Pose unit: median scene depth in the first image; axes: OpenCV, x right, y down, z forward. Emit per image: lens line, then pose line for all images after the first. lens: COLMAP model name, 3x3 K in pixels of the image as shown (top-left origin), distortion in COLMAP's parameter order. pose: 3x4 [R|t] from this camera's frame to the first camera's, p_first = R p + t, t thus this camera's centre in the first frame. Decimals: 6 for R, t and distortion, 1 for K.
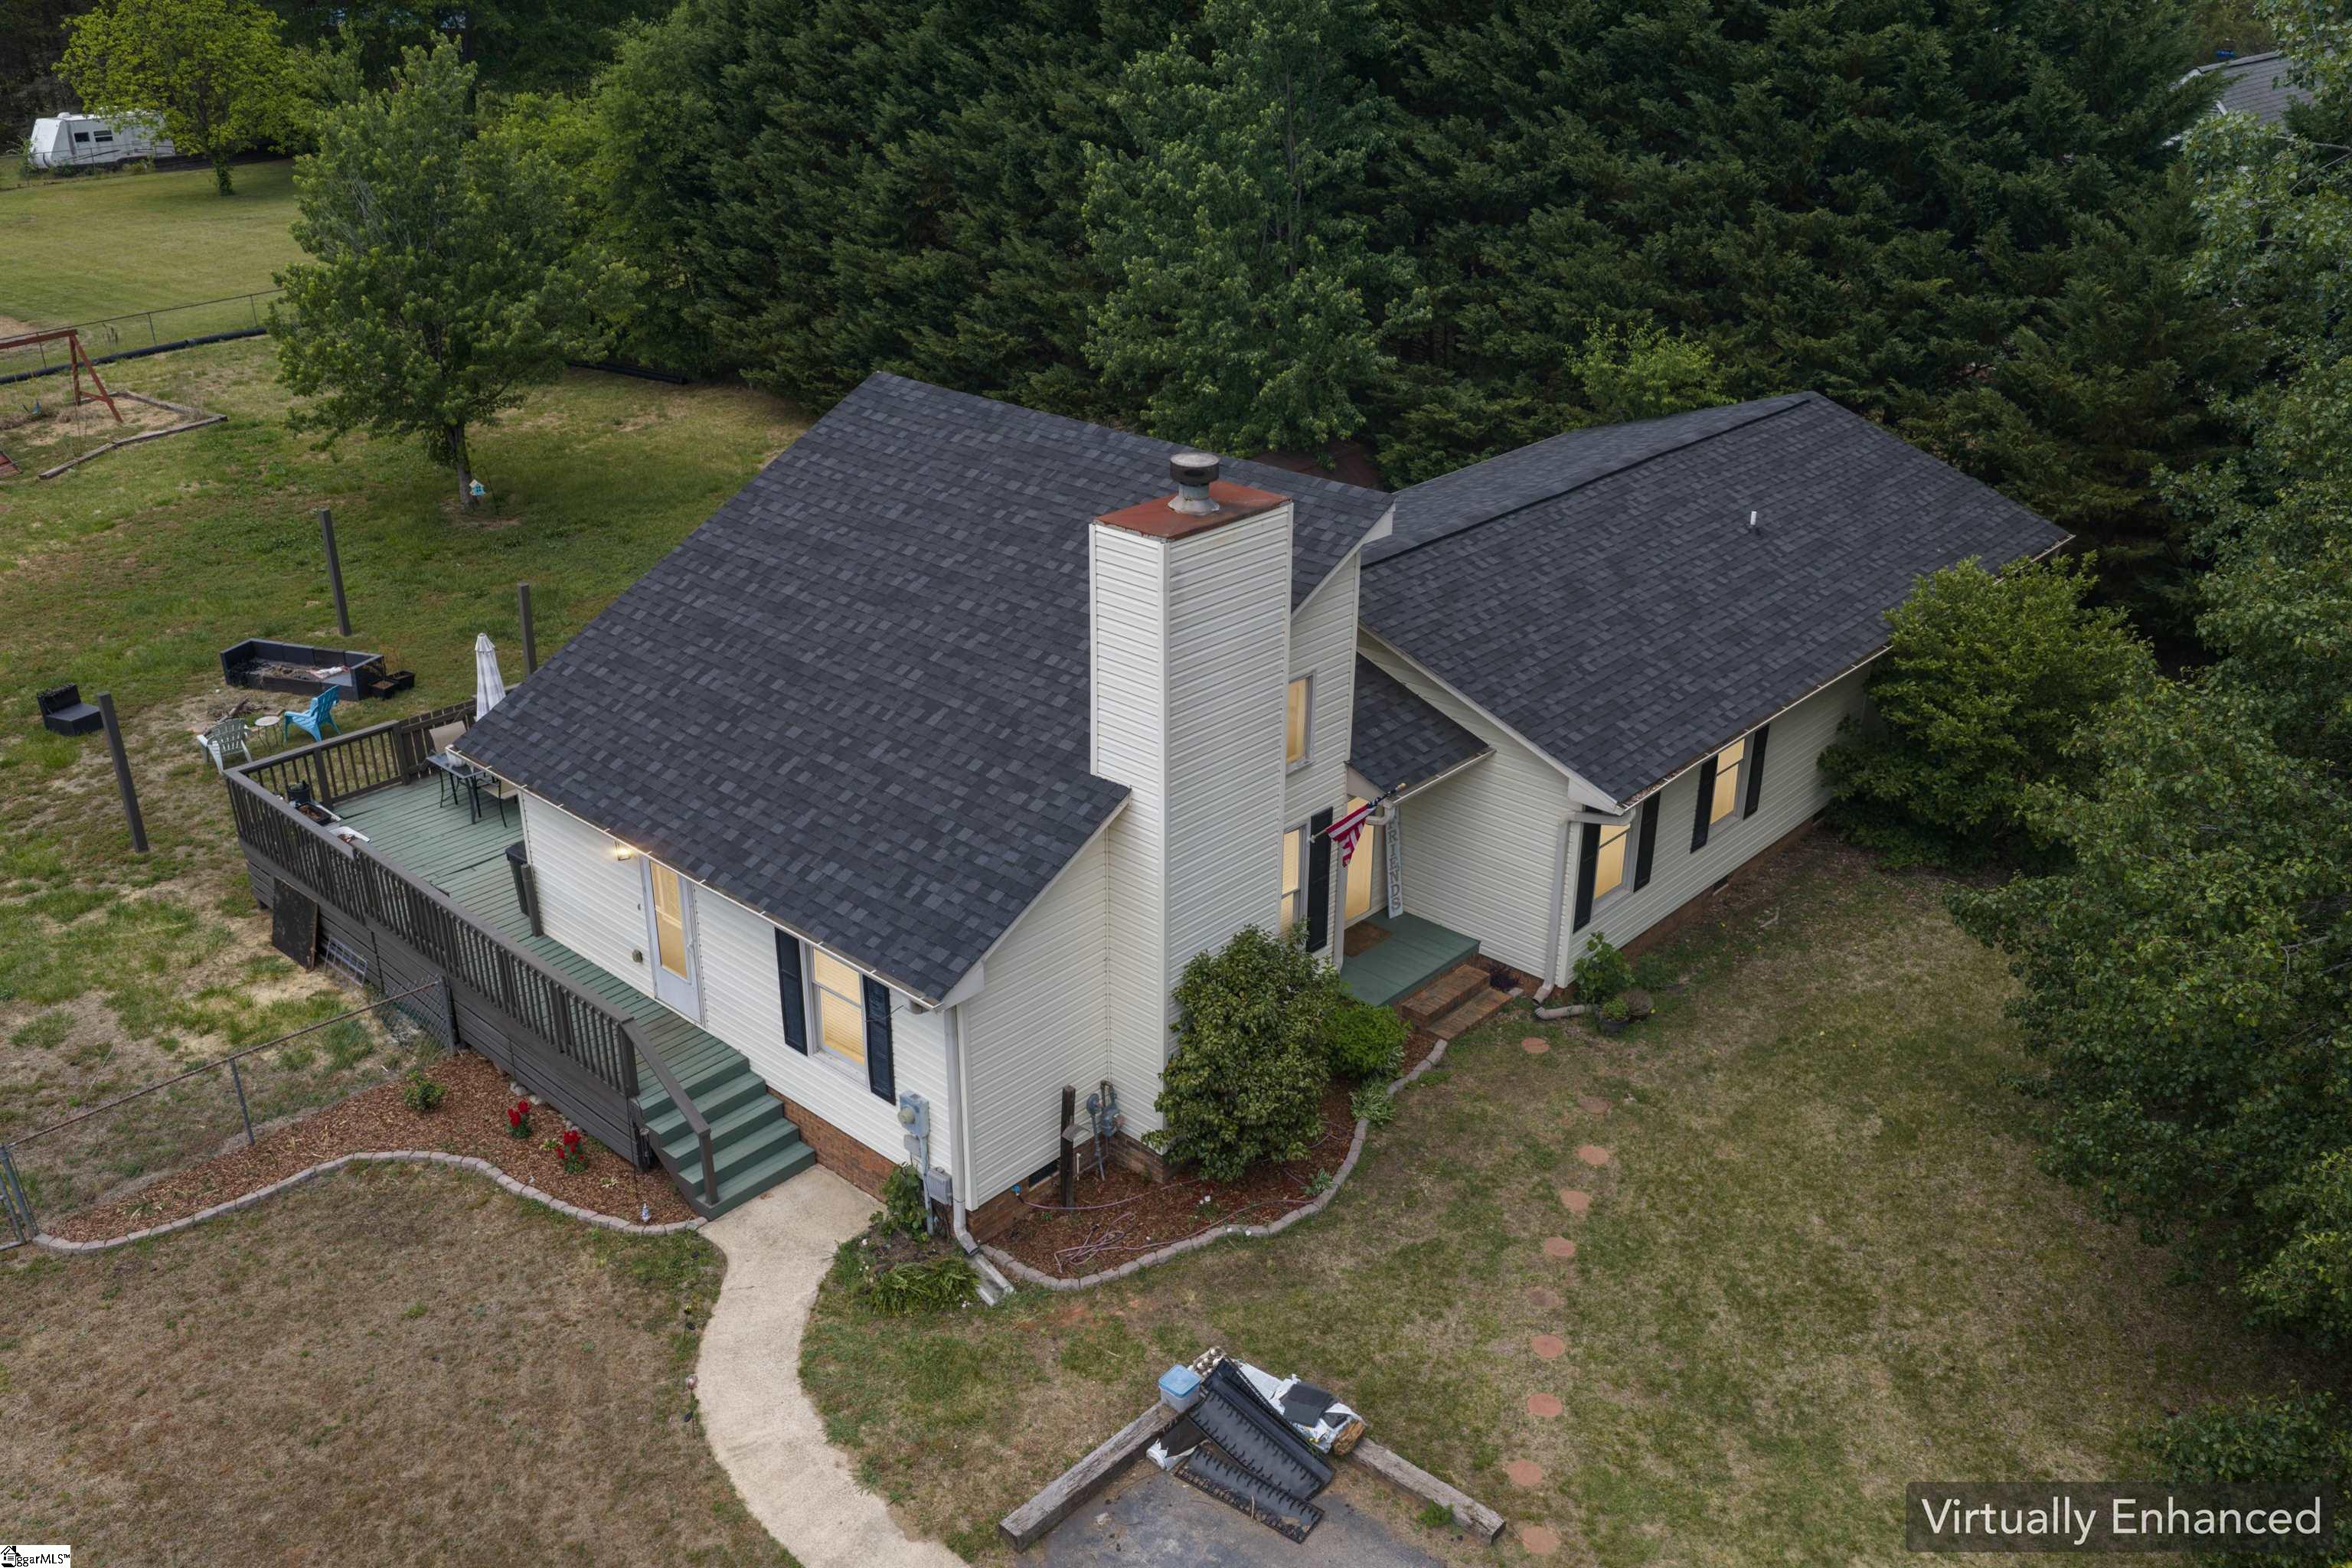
lens RADIAL K [[1955.4, 0, 1182.0], [0, 1955.4, 785.6], [0, 0, 1]] dist [0.008008, -0.017224]
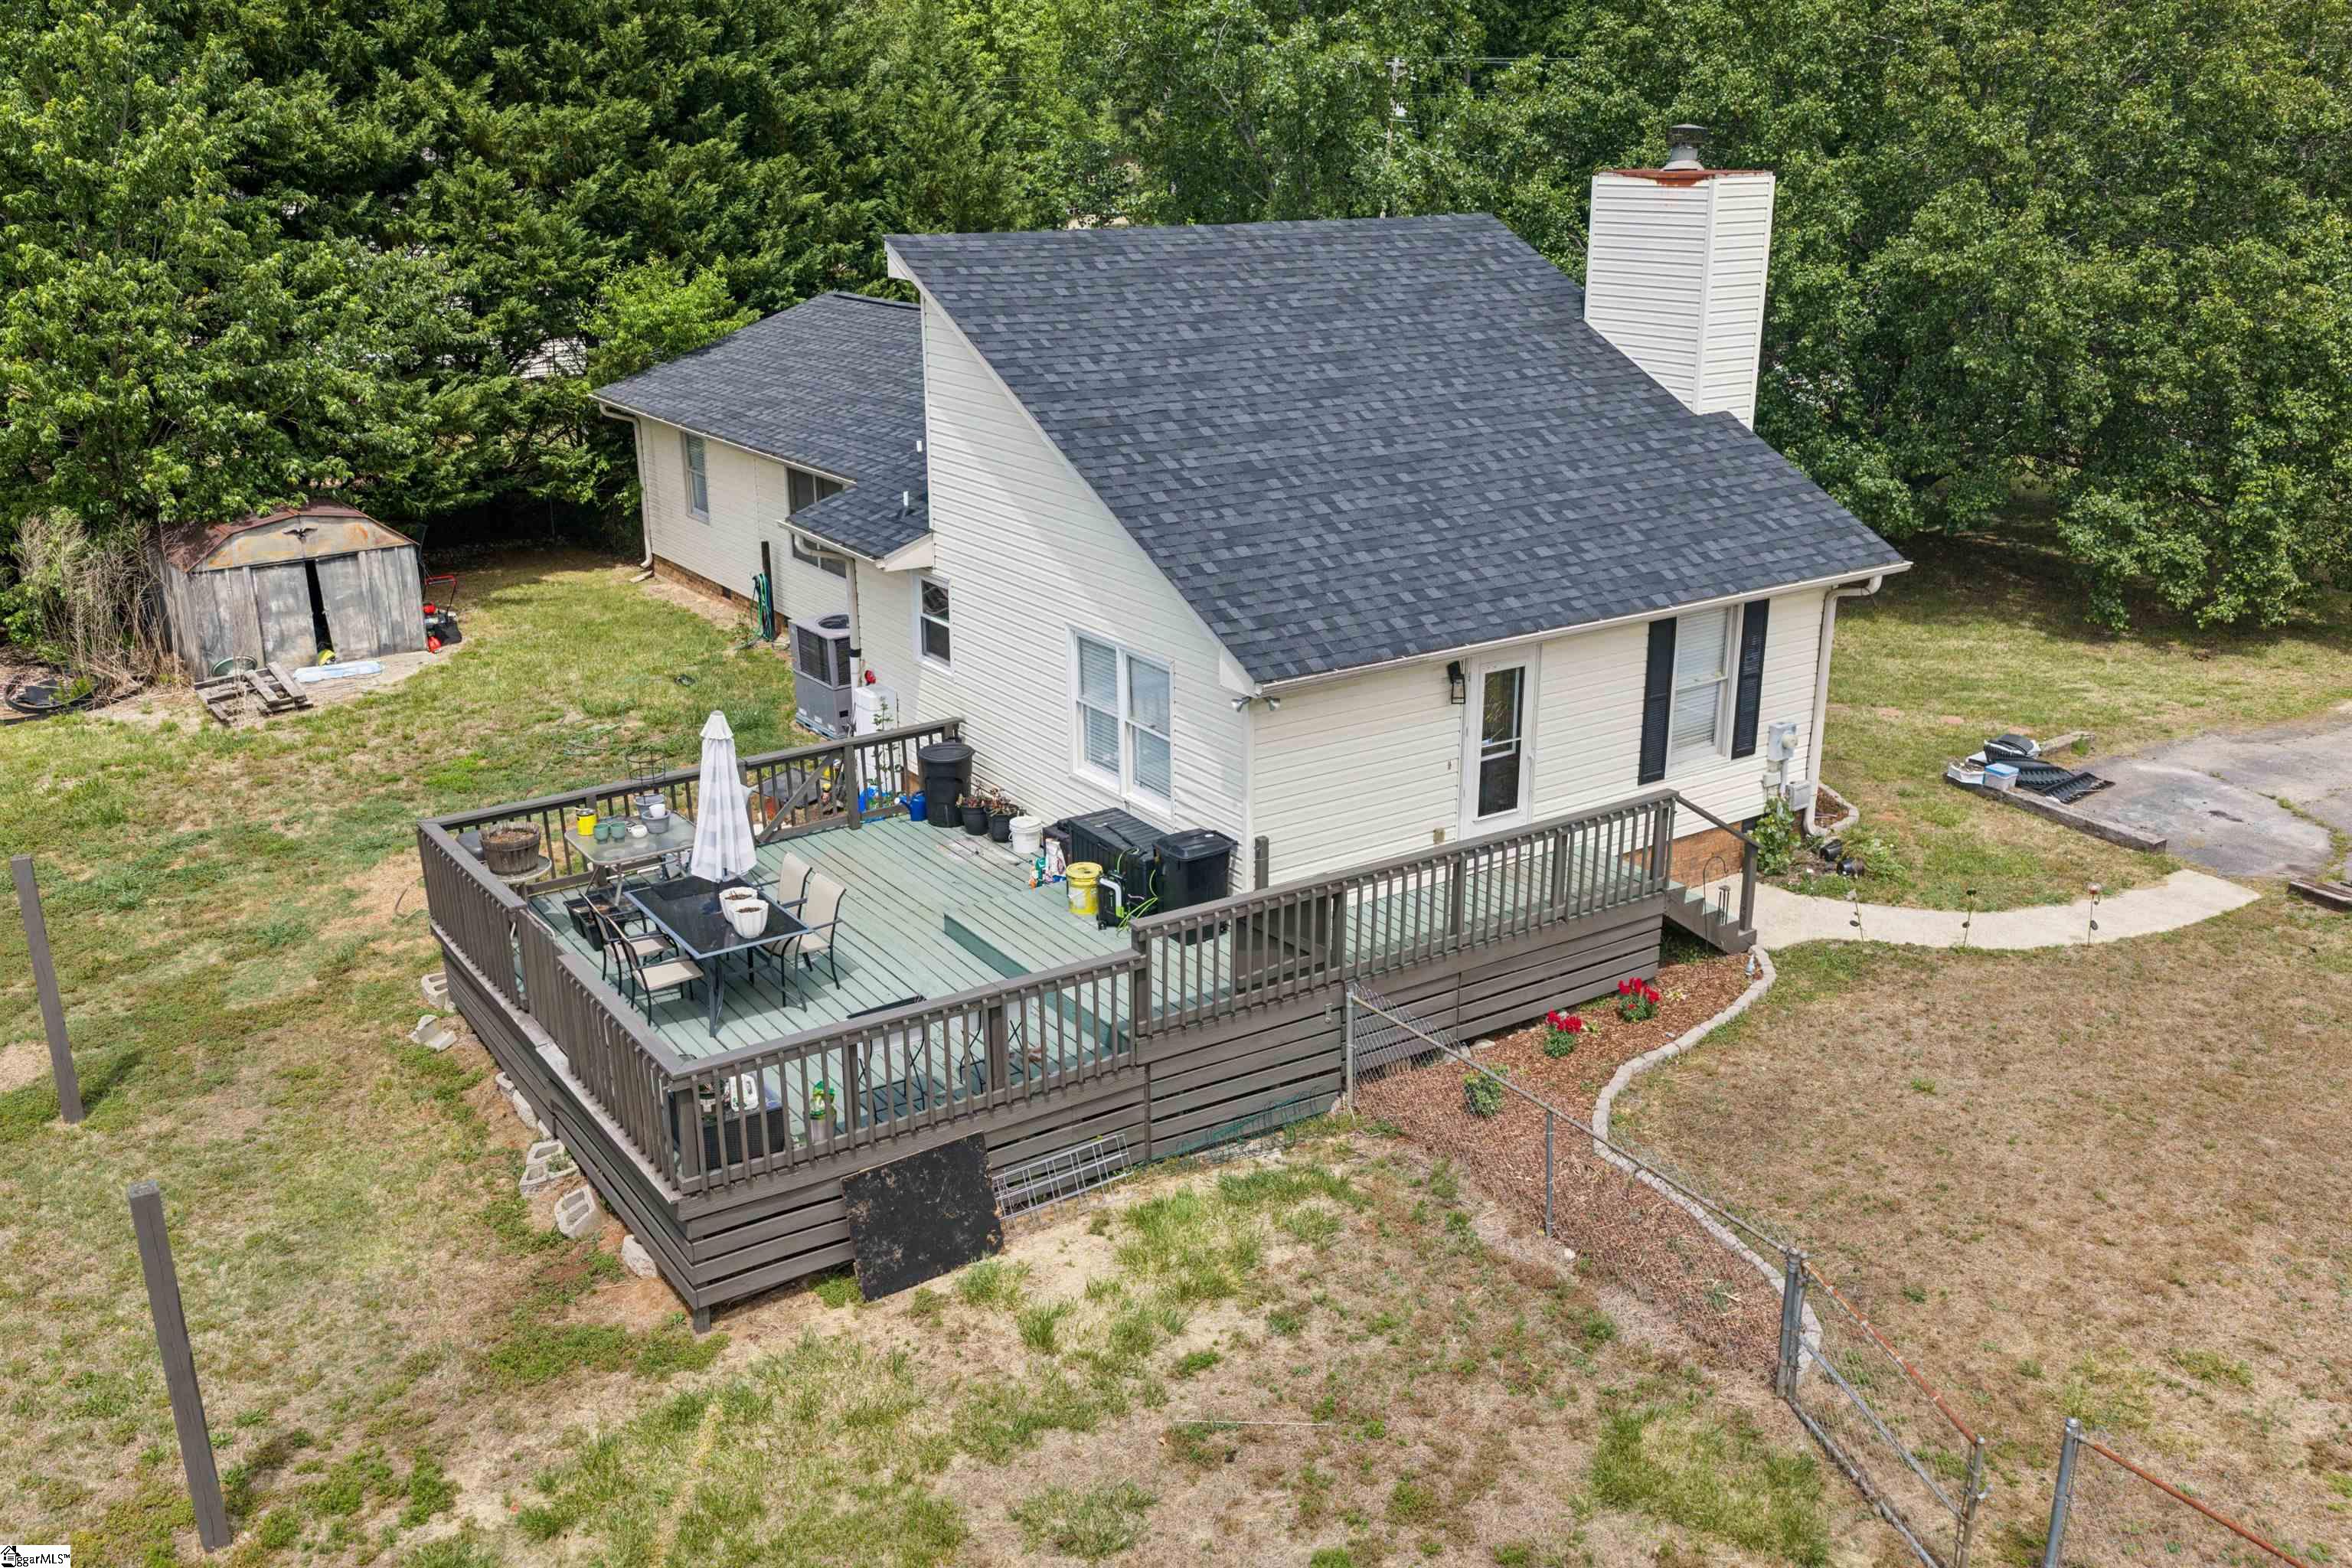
lens RADIAL K [[1955.4, 0, 1166.1], [0, 1955.4, 774.7], [0, 0, 1]] dist [0.008008, -0.017224]
pose [[0.242109, -0.313330, 0.918263, -0.979895], [0.409707, 0.890917, 0.195976, -0.134656], [-0.879502, 0.328771, 0.344073, 0.748004]]
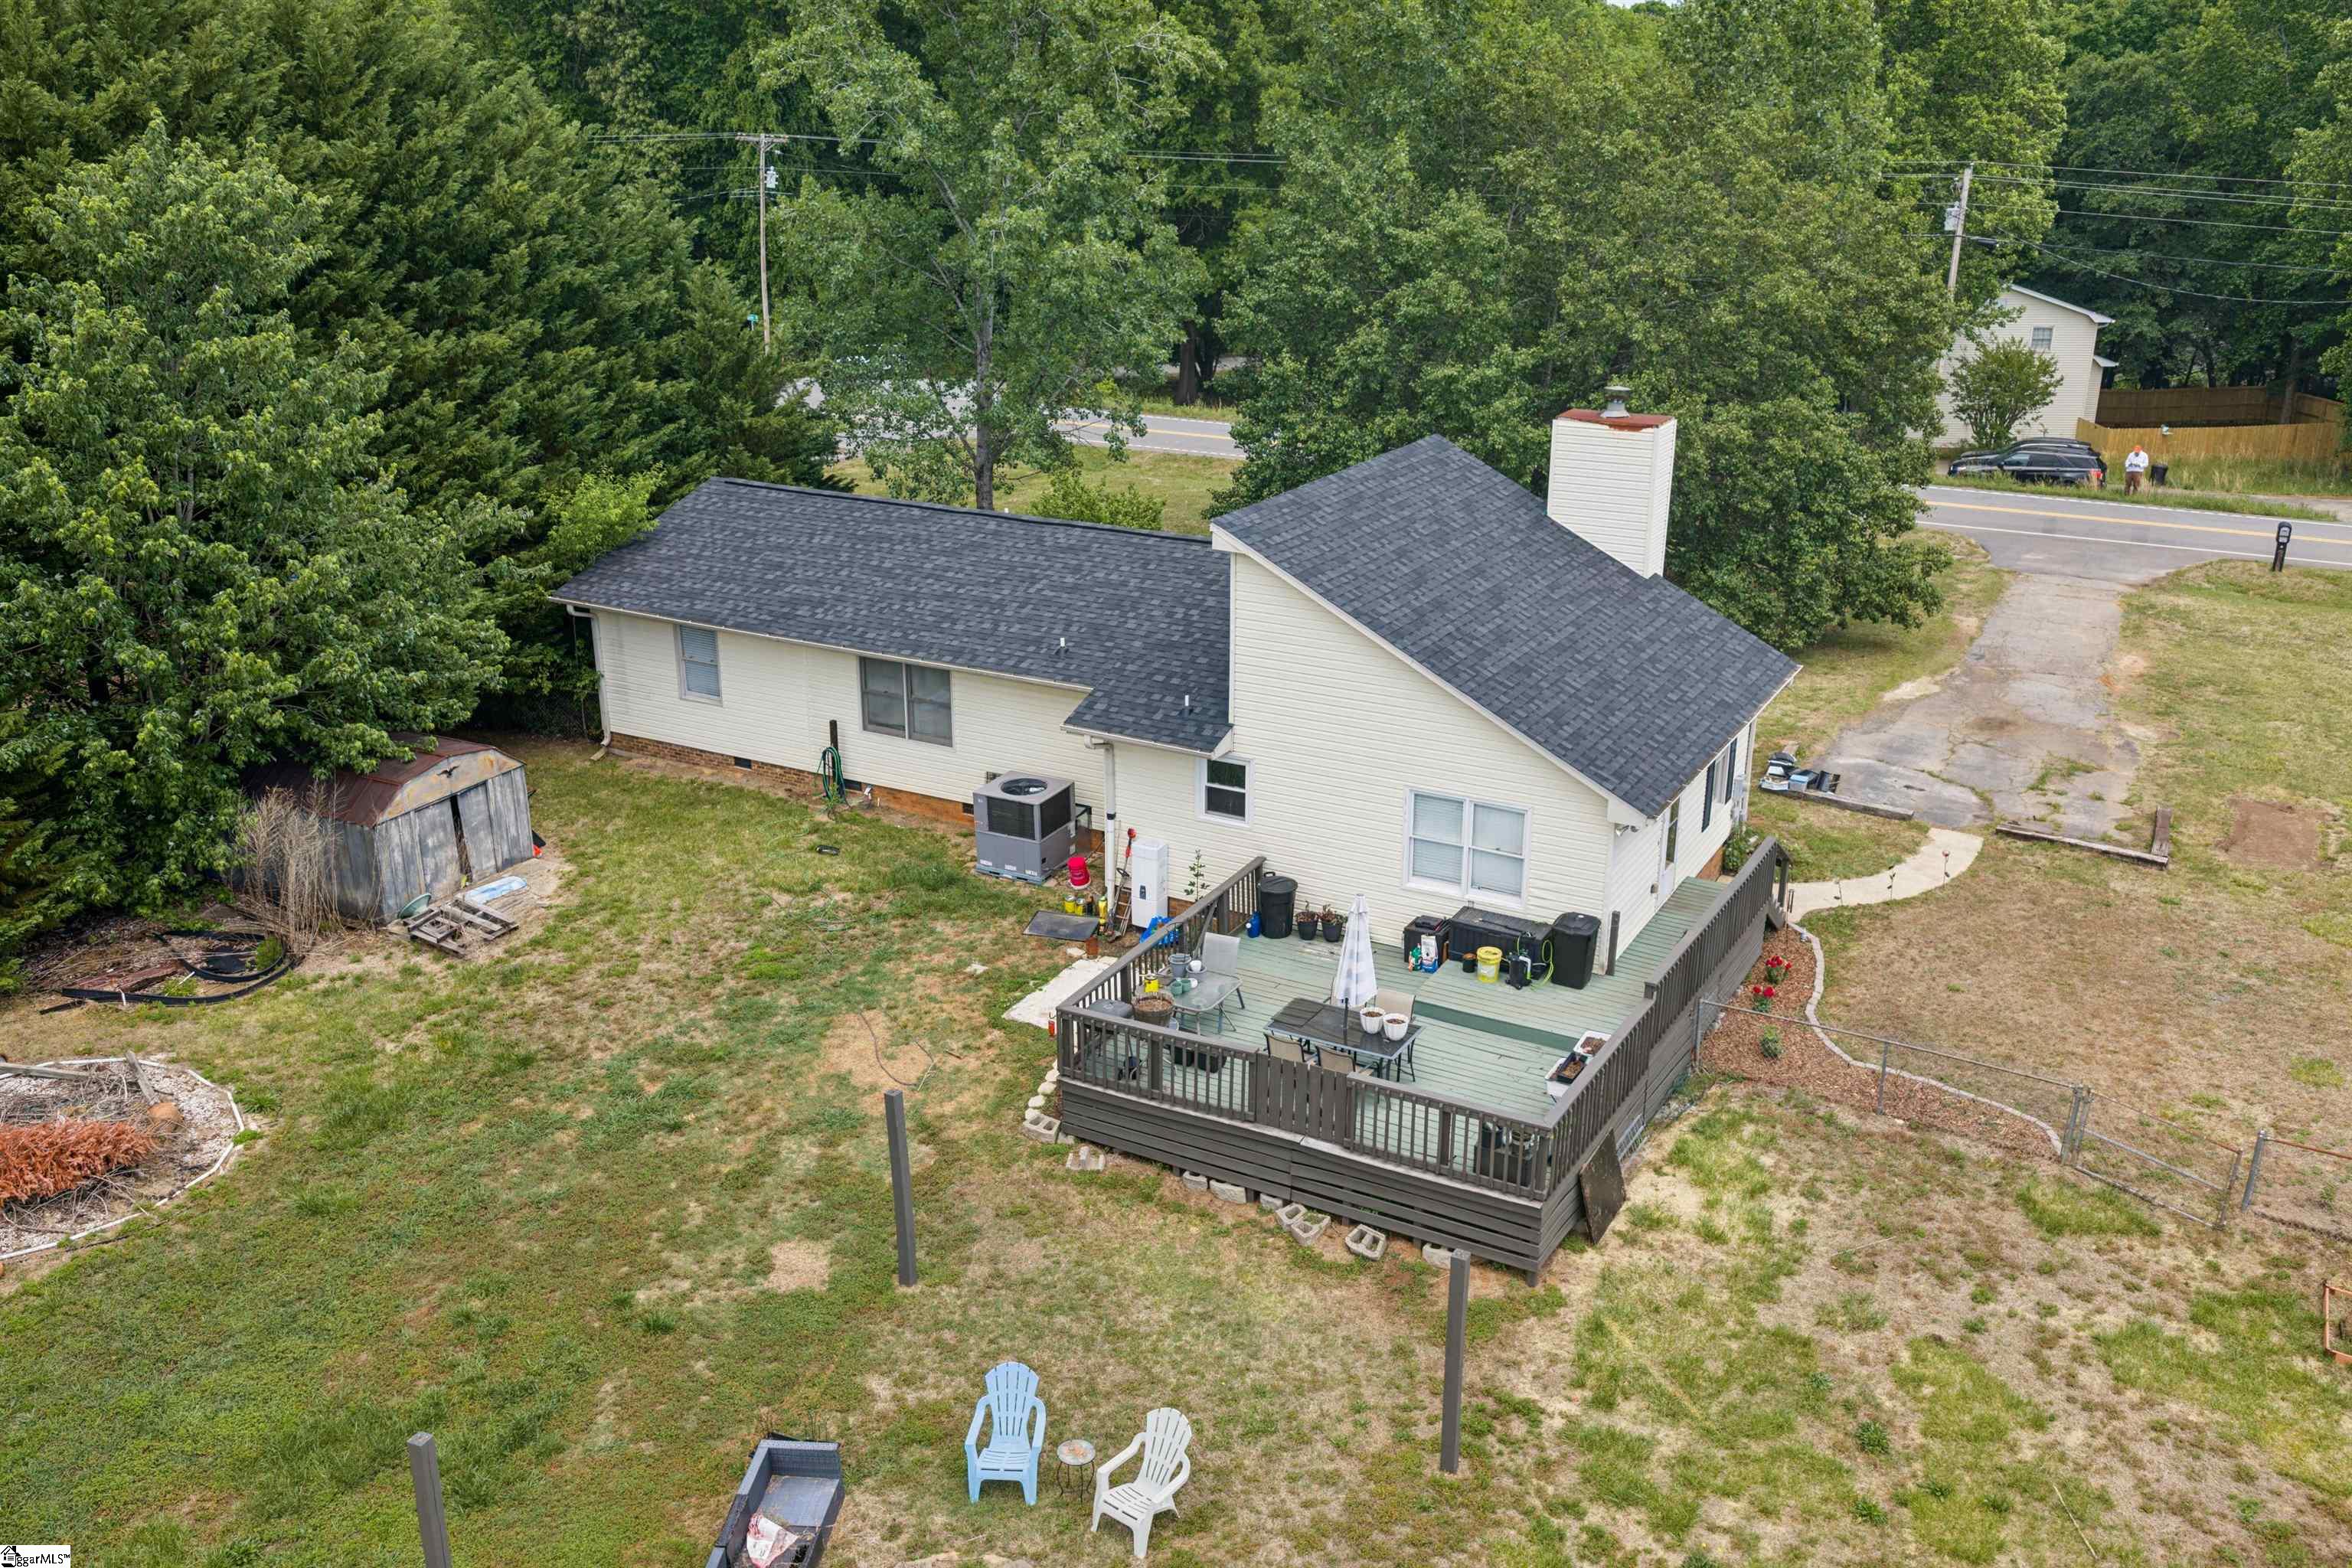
lens RADIAL K [[1955.4, 0, 1179.6], [0, 1955.4, 778.4], [0, 0, 1]] dist [0.008008, -0.017224]
pose [[-0.222643, -0.331071, 0.916964, -1.261712], [0.402660, 0.825368, 0.395768, -0.561584], [-0.887860, 0.457340, -0.050454, 1.210927]]
